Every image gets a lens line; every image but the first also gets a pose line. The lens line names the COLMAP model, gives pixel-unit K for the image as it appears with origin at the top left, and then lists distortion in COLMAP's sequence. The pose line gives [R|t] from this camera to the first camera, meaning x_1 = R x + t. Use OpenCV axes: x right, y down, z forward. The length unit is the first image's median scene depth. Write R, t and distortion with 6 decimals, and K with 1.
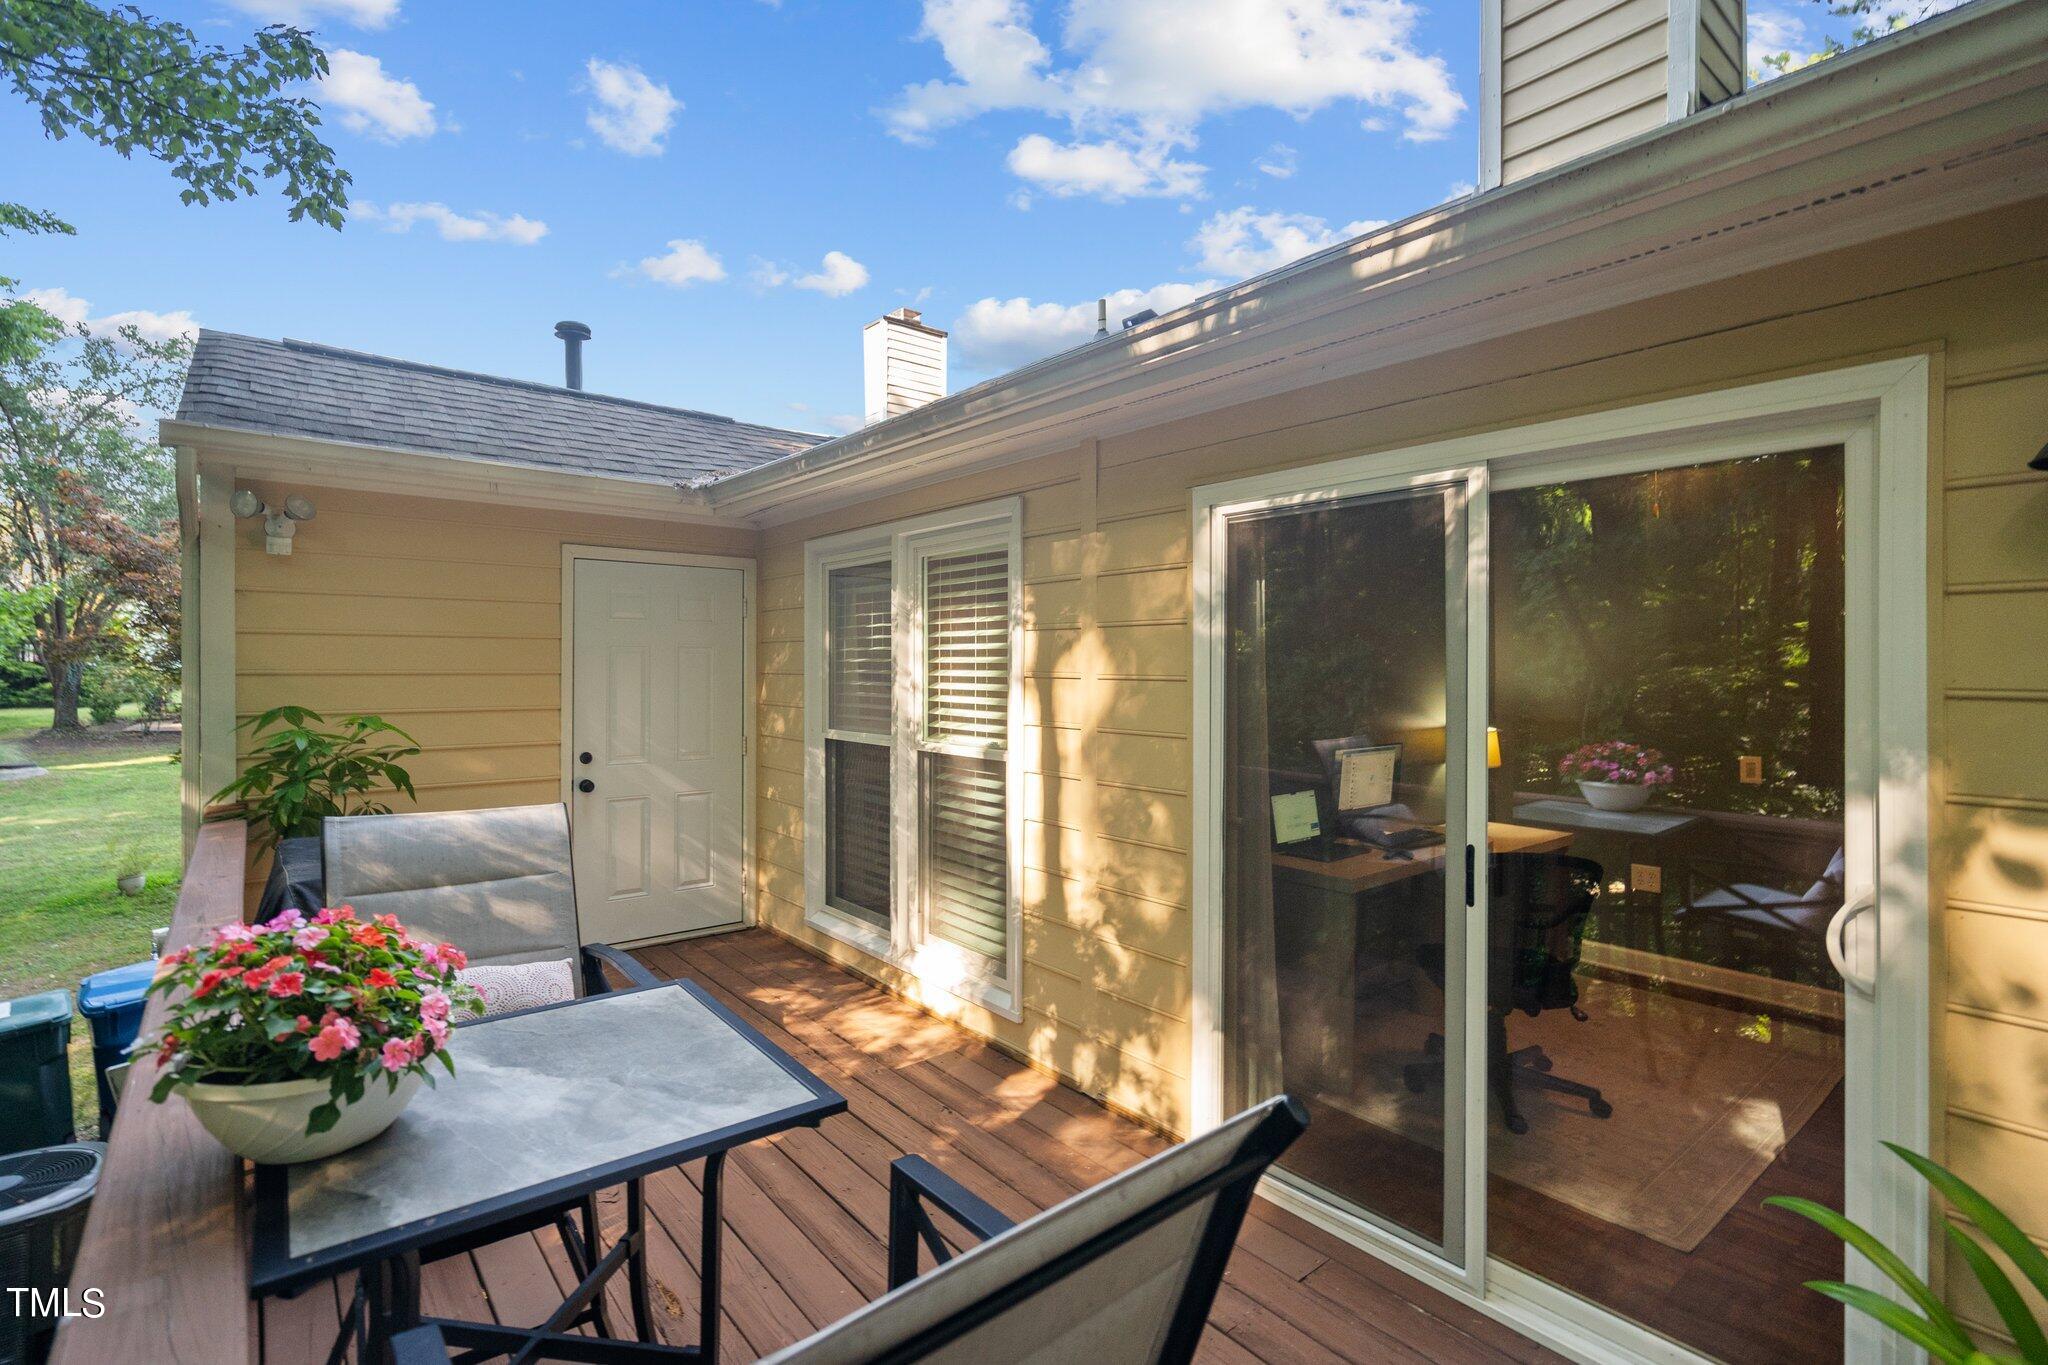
lens RADIAL K [[927.1, 0, 1034.9], [0, 927.1, 675.2], [0, 0, 1]] dist [-0.006011, 0.002084]
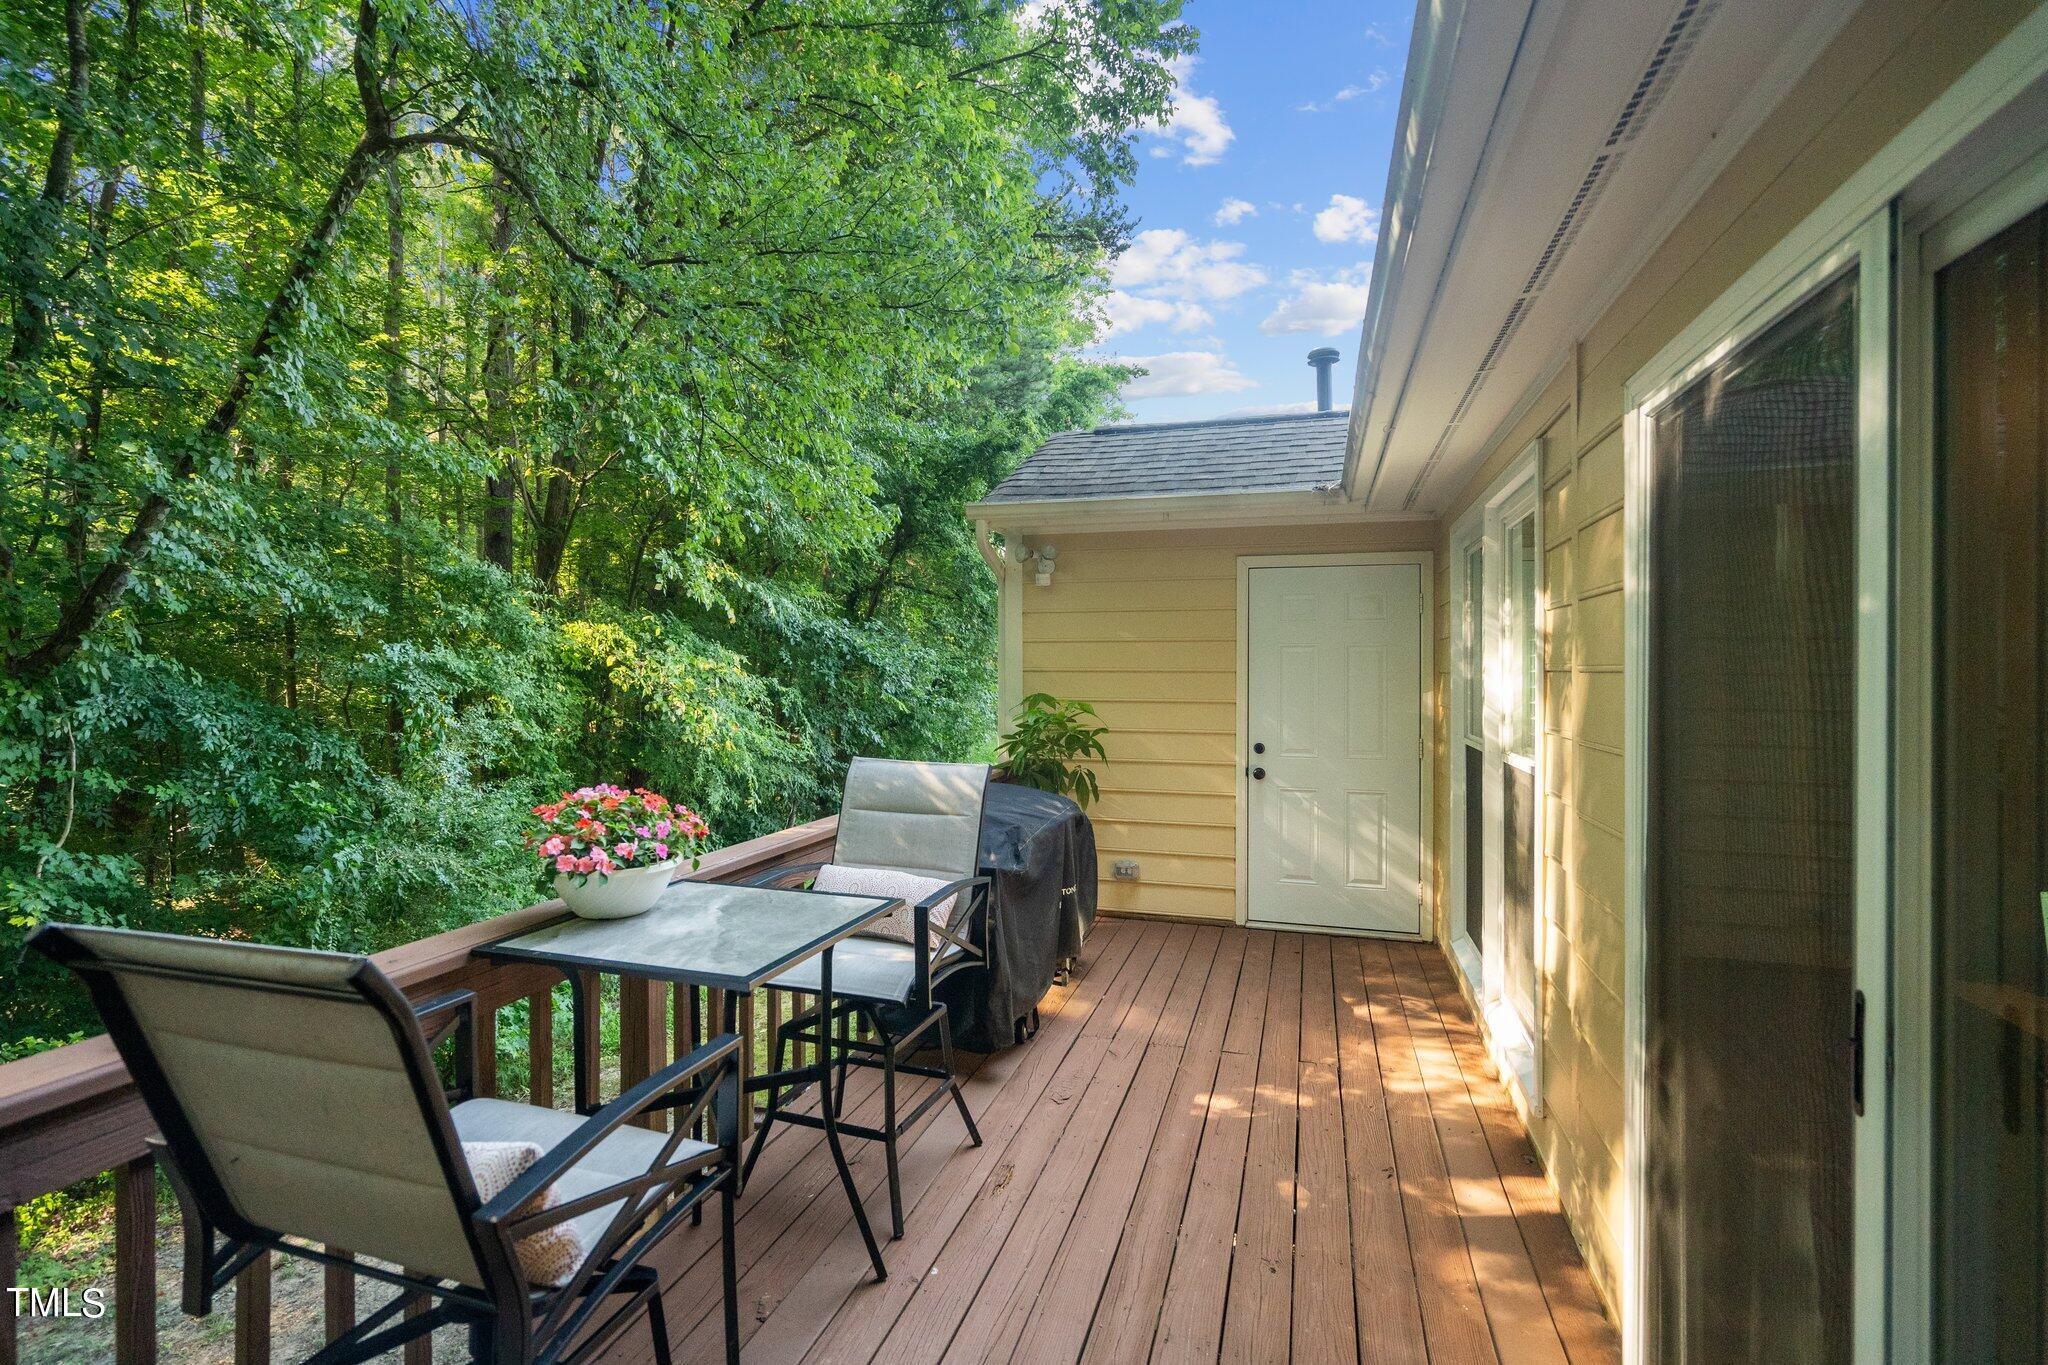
lens RADIAL K [[927.1, 0, 1038.0], [0, 927.1, 679.3], [0, 0, 1]] dist [-0.006011, 0.002084]
pose [[0.558988, 0.002317, -0.829173, 0.338797], [-0.007033, 0.999973, -0.001947, 0.013748], [0.829146, 0.006920, 0.558989, 0.197031]]
